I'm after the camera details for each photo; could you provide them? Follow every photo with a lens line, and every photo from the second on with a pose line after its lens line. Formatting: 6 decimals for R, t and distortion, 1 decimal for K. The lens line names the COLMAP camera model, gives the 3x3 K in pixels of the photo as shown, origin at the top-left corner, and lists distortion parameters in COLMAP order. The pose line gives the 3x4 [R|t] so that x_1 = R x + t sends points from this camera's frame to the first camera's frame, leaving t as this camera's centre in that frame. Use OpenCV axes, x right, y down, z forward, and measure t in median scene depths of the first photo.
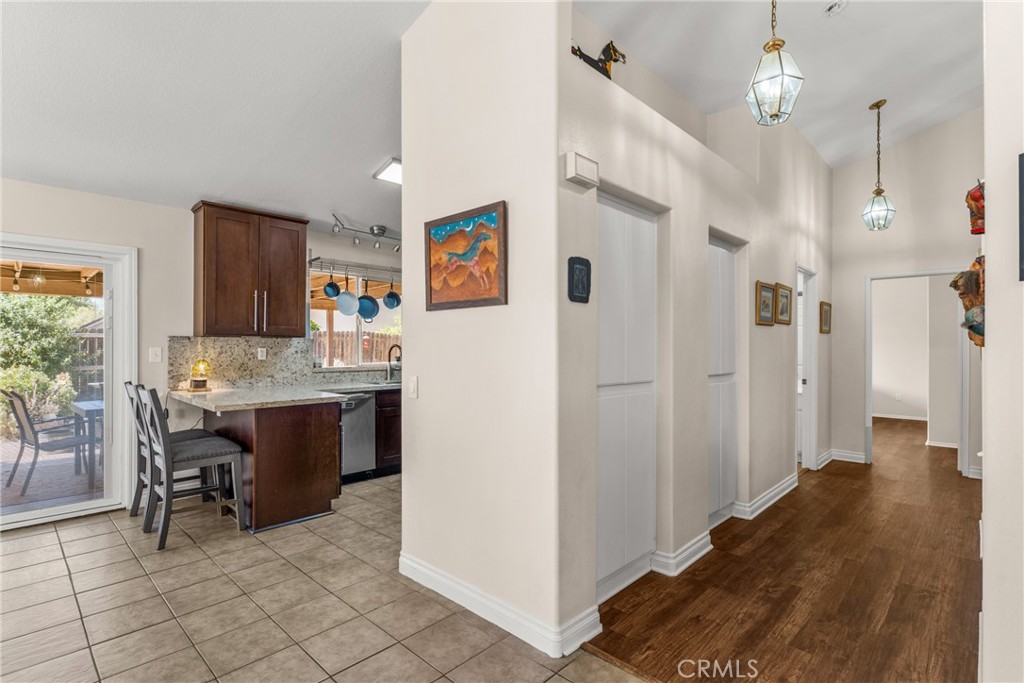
lens RADIAL K [[500.2, 0, 508.0], [0, 500.2, 346.3], [0, 0, 1]] dist [0.000864, 0.000183]
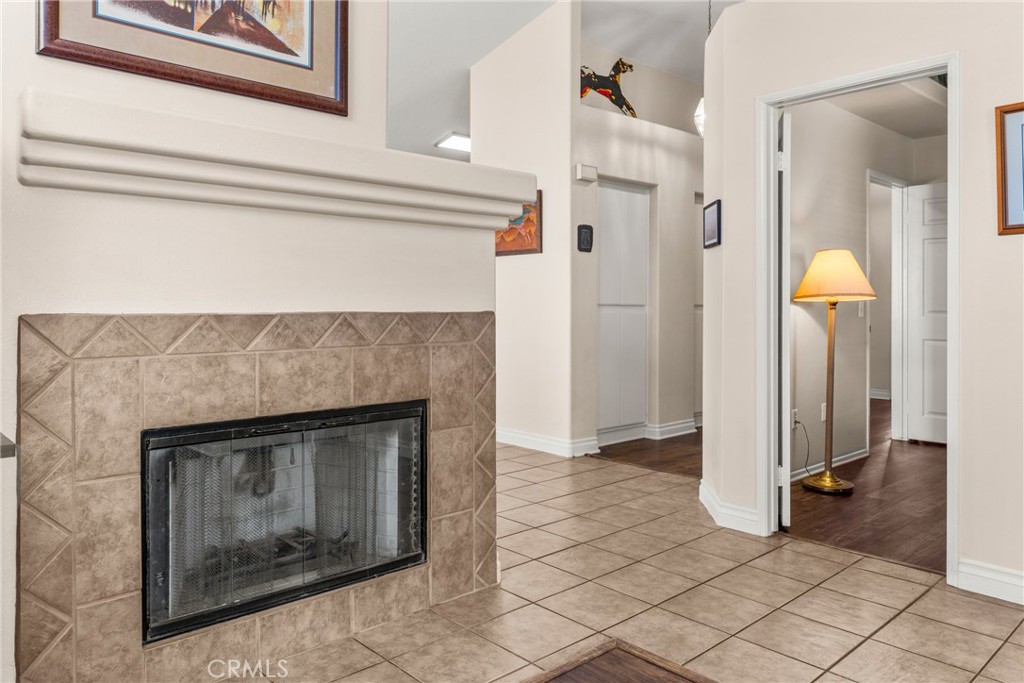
lens RADIAL K [[716.2, 0, 521.4], [0, 716.2, 306.1], [0, 0, 1]] dist [0.006841, -0.002741]
pose [[0.998806, 0.000877, -0.048855, 0.036337], [-0.000666, 0.999990, 0.004317, 0.063326], [0.048858, -0.004279, 0.998797, -1.068677]]
